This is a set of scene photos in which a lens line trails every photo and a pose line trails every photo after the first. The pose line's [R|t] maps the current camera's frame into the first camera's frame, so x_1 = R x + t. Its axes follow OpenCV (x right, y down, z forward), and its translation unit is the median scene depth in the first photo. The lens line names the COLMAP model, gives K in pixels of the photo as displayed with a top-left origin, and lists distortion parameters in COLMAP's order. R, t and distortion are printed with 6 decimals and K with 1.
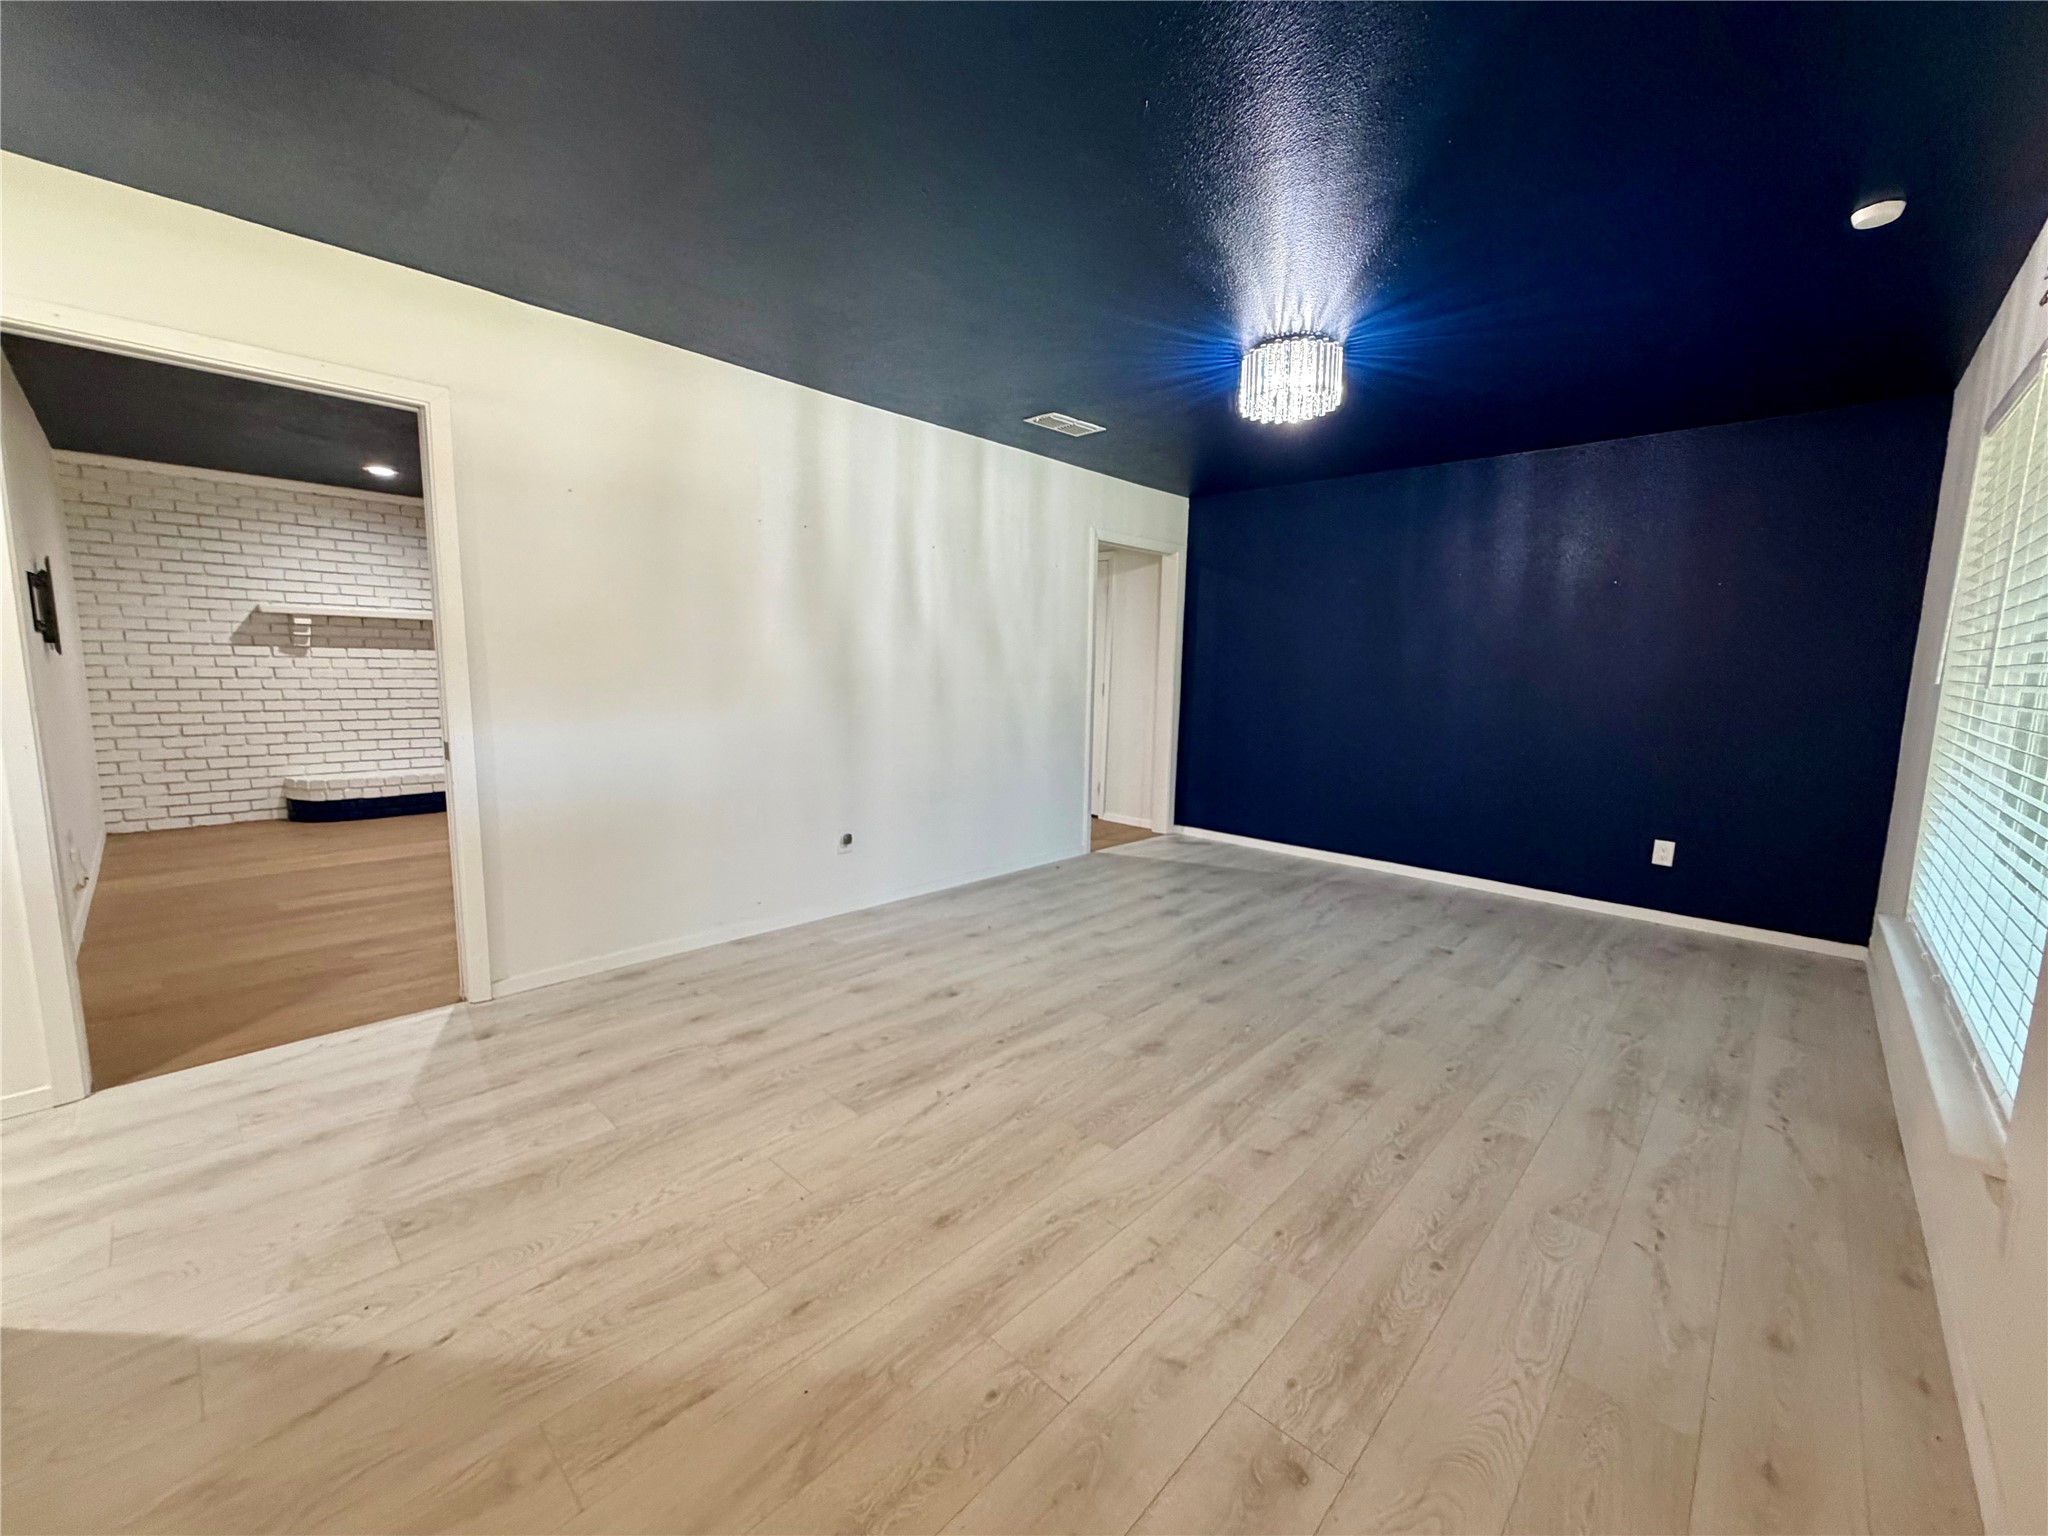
lens RADIAL K [[819.9, 0, 1017.8], [0, 819.9, 769.4], [0, 0, 1]] dist [0.001296, 0.000028]
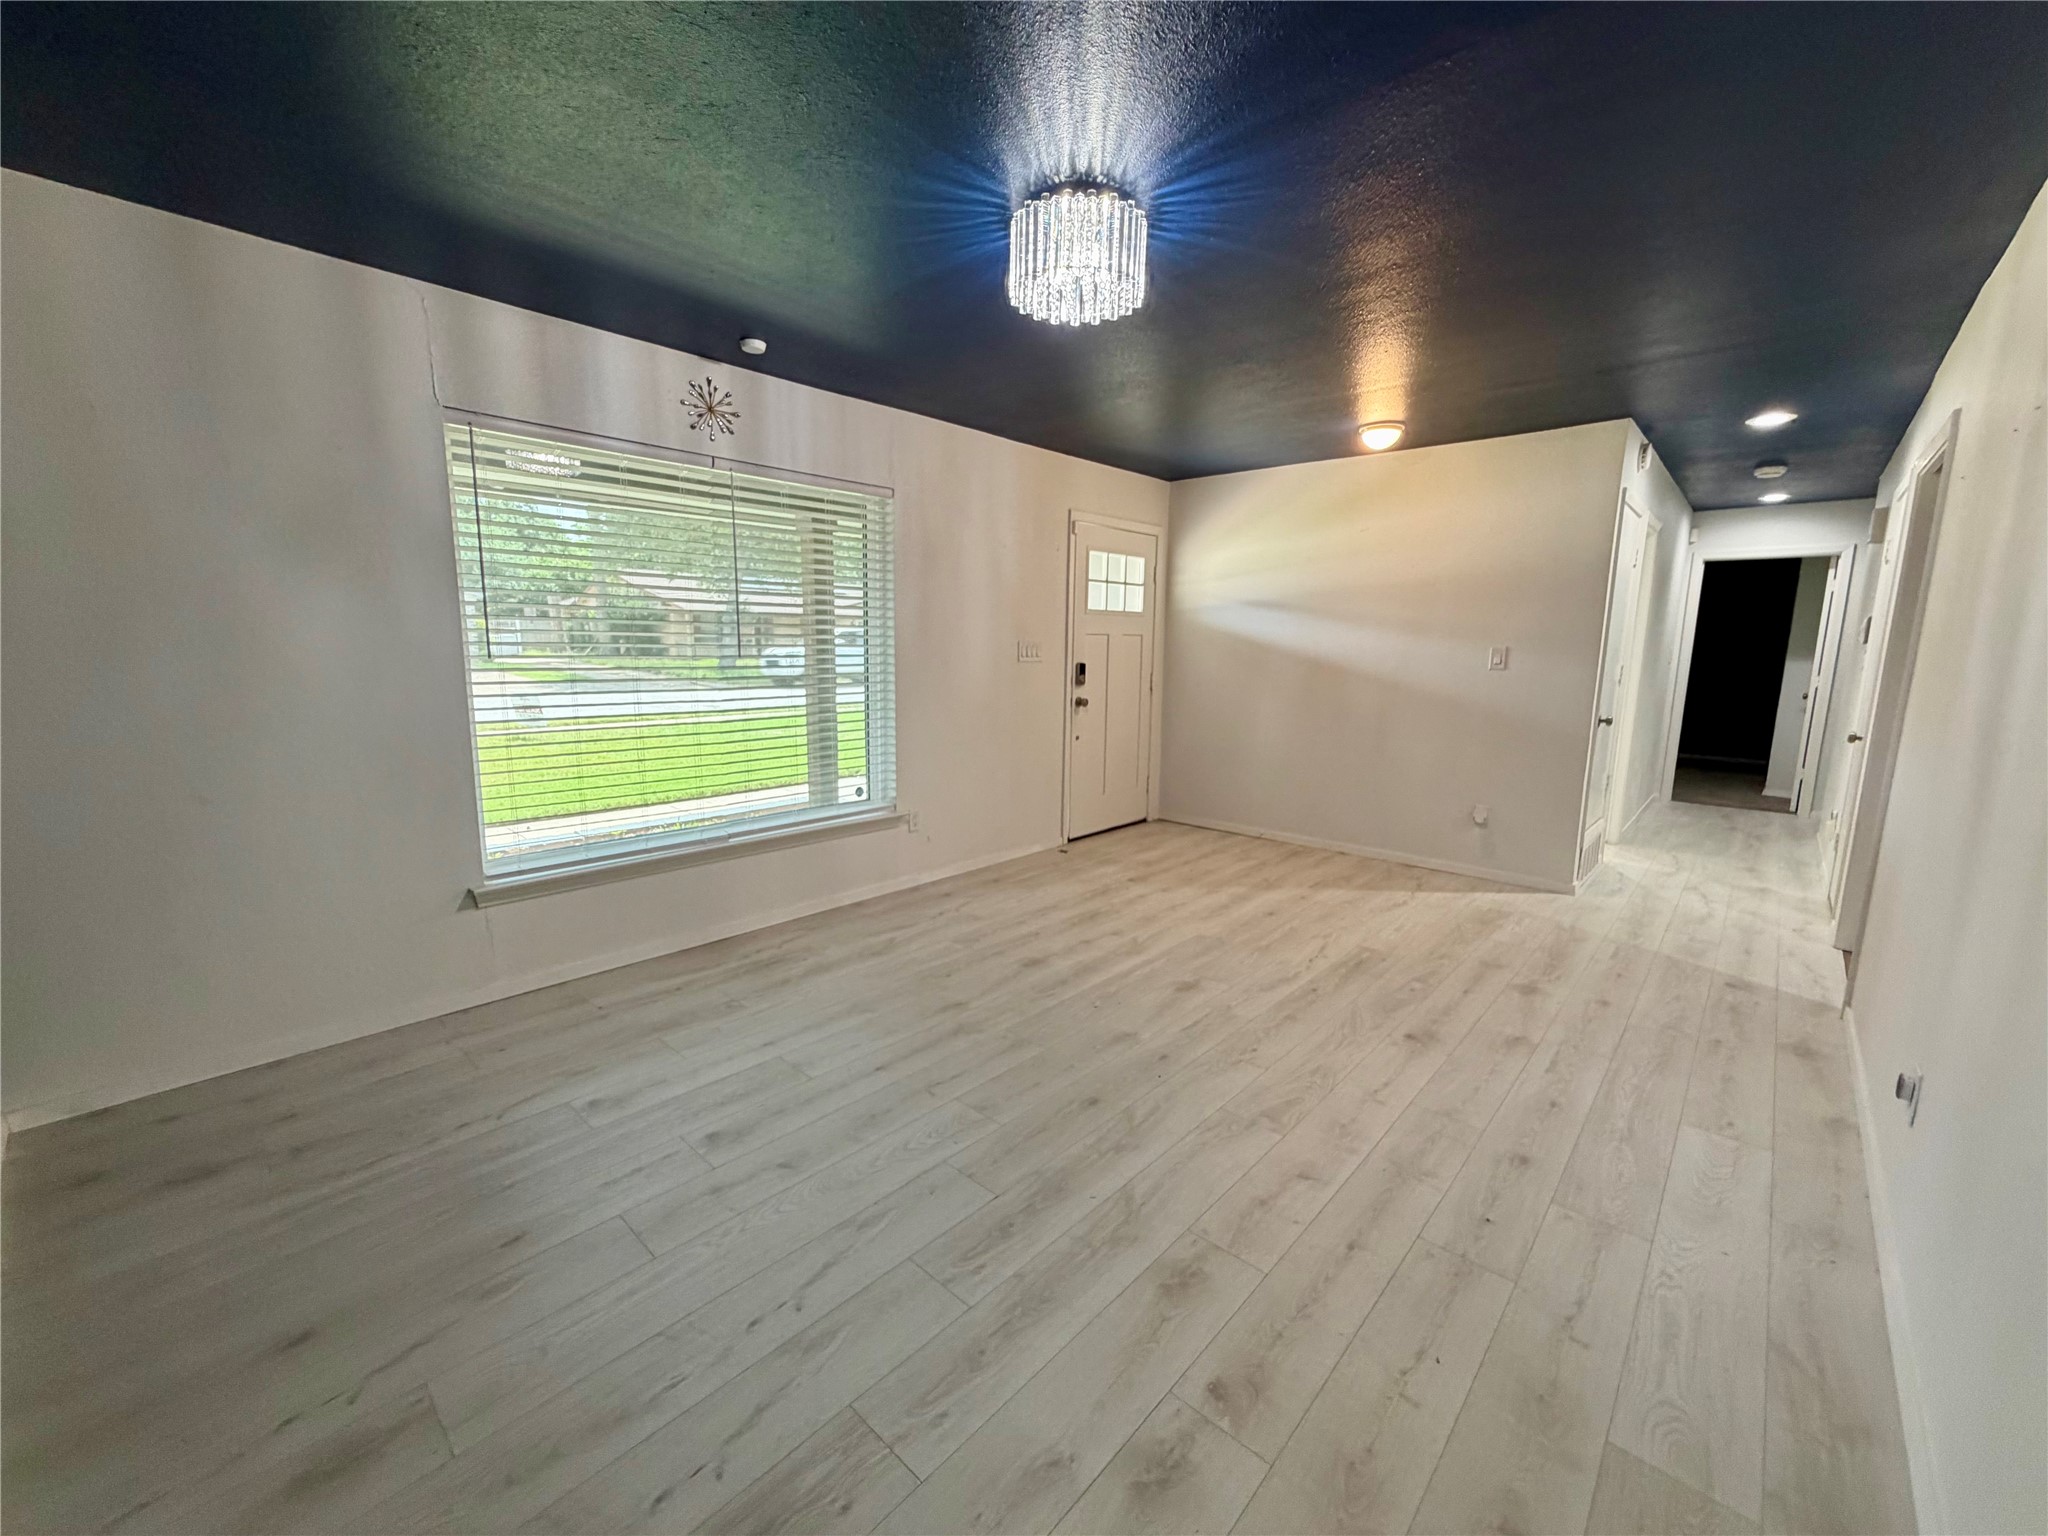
lens RADIAL K [[819.9, 0, 1017.8], [0, 819.9, 769.4], [0, 0, 1]] dist [0.001296, 0.000028]
pose [[-0.999368, -0.030027, -0.019011, 0.449009], [-0.034217, 0.957501, 0.286393, -0.299526], [0.009603, 0.286863, -0.957924, 2.097317]]
